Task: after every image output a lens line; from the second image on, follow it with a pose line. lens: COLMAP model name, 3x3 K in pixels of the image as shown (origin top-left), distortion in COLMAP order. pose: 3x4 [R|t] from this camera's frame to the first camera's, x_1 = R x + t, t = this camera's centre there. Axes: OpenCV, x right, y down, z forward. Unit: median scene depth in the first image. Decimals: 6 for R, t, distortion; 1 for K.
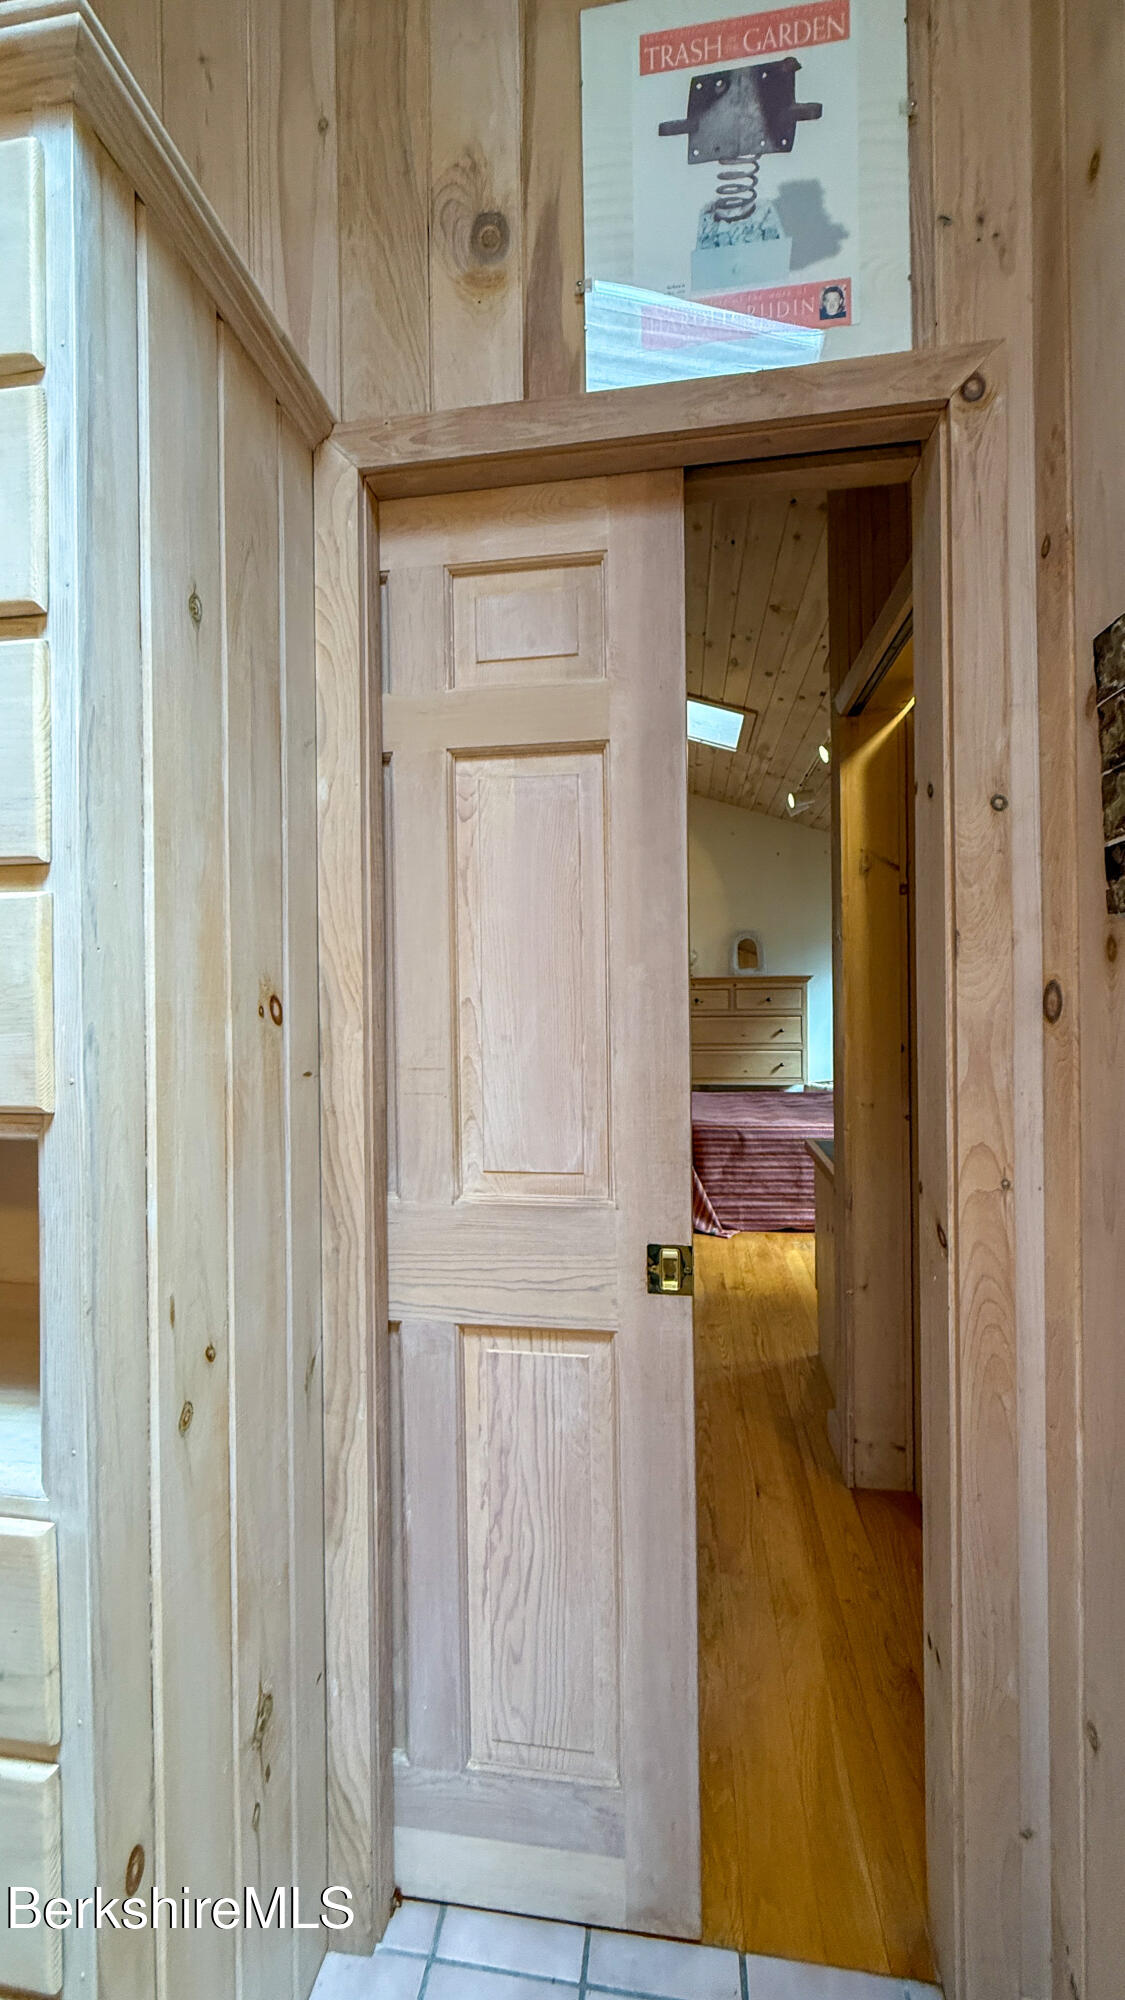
lens RADIAL K [[796.2, 0, 561.7], [0, 796.2, 995.2], [0, 0, 1]] dist [-0.000674, -0.000036]
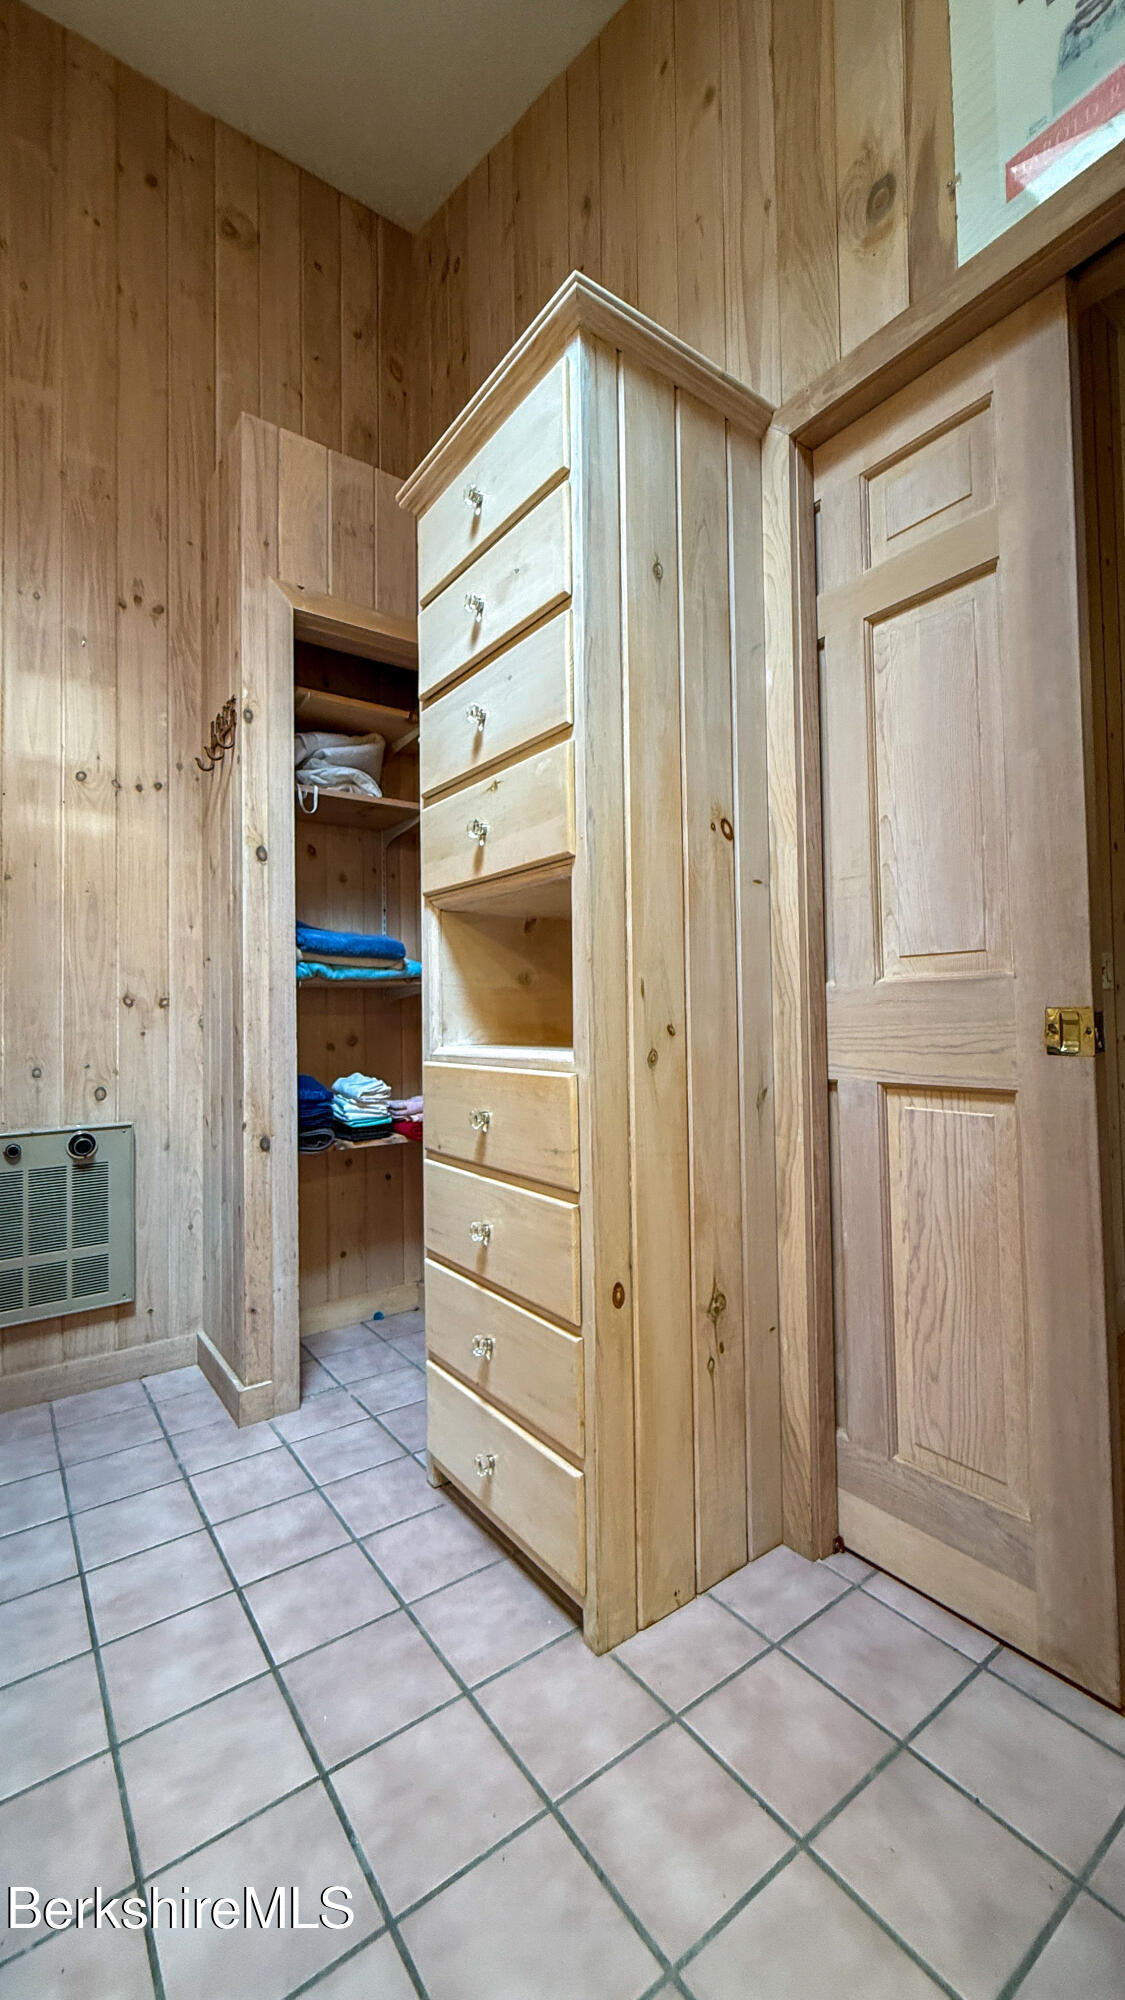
lens RADIAL K [[796.2, 0, 561.7], [0, 796.2, 995.2], [0, 0, 1]] dist [-0.000674, -0.000036]
pose [[0.701879, -0.020267, -0.712008, 0.408403], [0.002751, 0.999665, -0.025743, 0.318506], [0.712291, 0.016110, 0.701699, -0.206777]]
